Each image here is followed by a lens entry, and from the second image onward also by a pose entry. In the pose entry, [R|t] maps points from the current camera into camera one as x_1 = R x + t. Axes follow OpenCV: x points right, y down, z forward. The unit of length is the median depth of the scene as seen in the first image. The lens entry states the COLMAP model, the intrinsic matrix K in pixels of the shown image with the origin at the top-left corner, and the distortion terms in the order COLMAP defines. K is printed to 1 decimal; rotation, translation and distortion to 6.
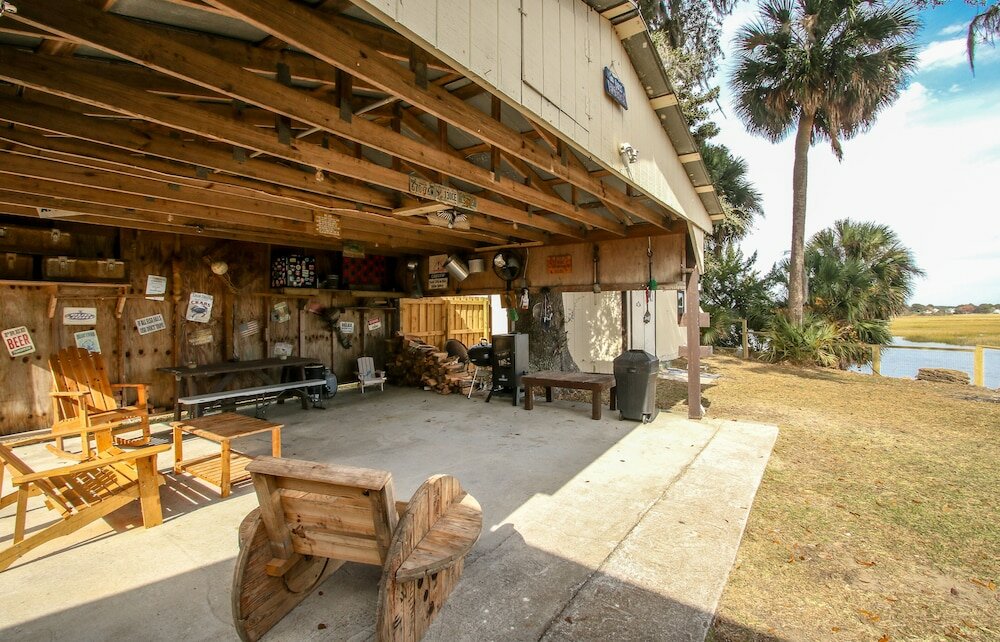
lens RADIAL K [[516.5, 0, 500.0], [0, 516.5, 321.0], [0, 0, 1]] dist [-0.000743, -0.000098]
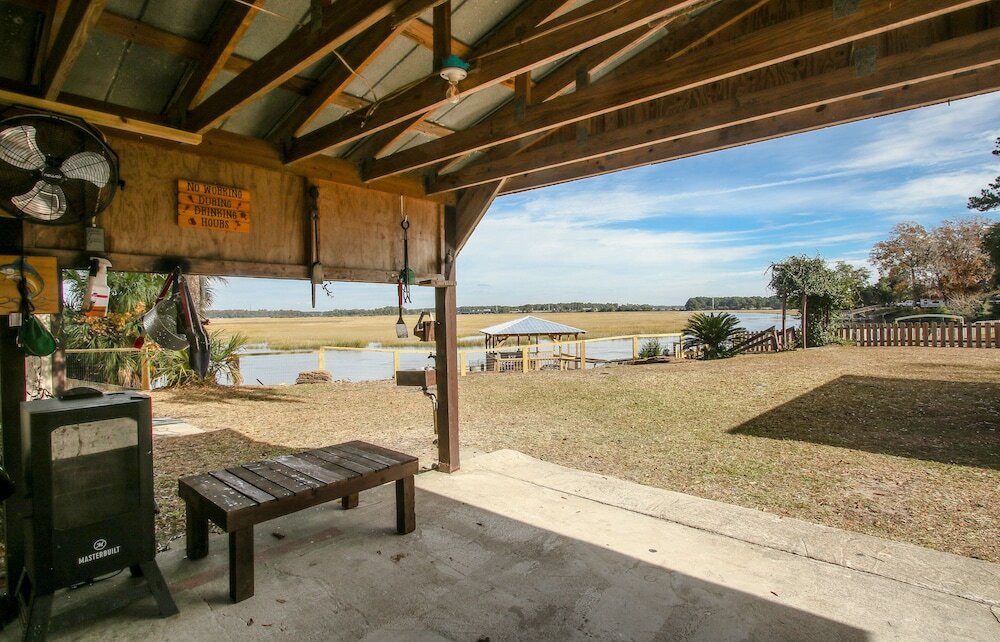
lens RADIAL K [[516.5, 0, 500.0], [0, 516.5, 321.0], [0, 0, 1]] dist [-0.000743, -0.000098]
pose [[0.061457, -0.014488, 0.998005, -0.301361], [0.029559, 0.999482, 0.012689, -0.020734], [-0.997672, 0.028720, 0.061853, 0.835902]]
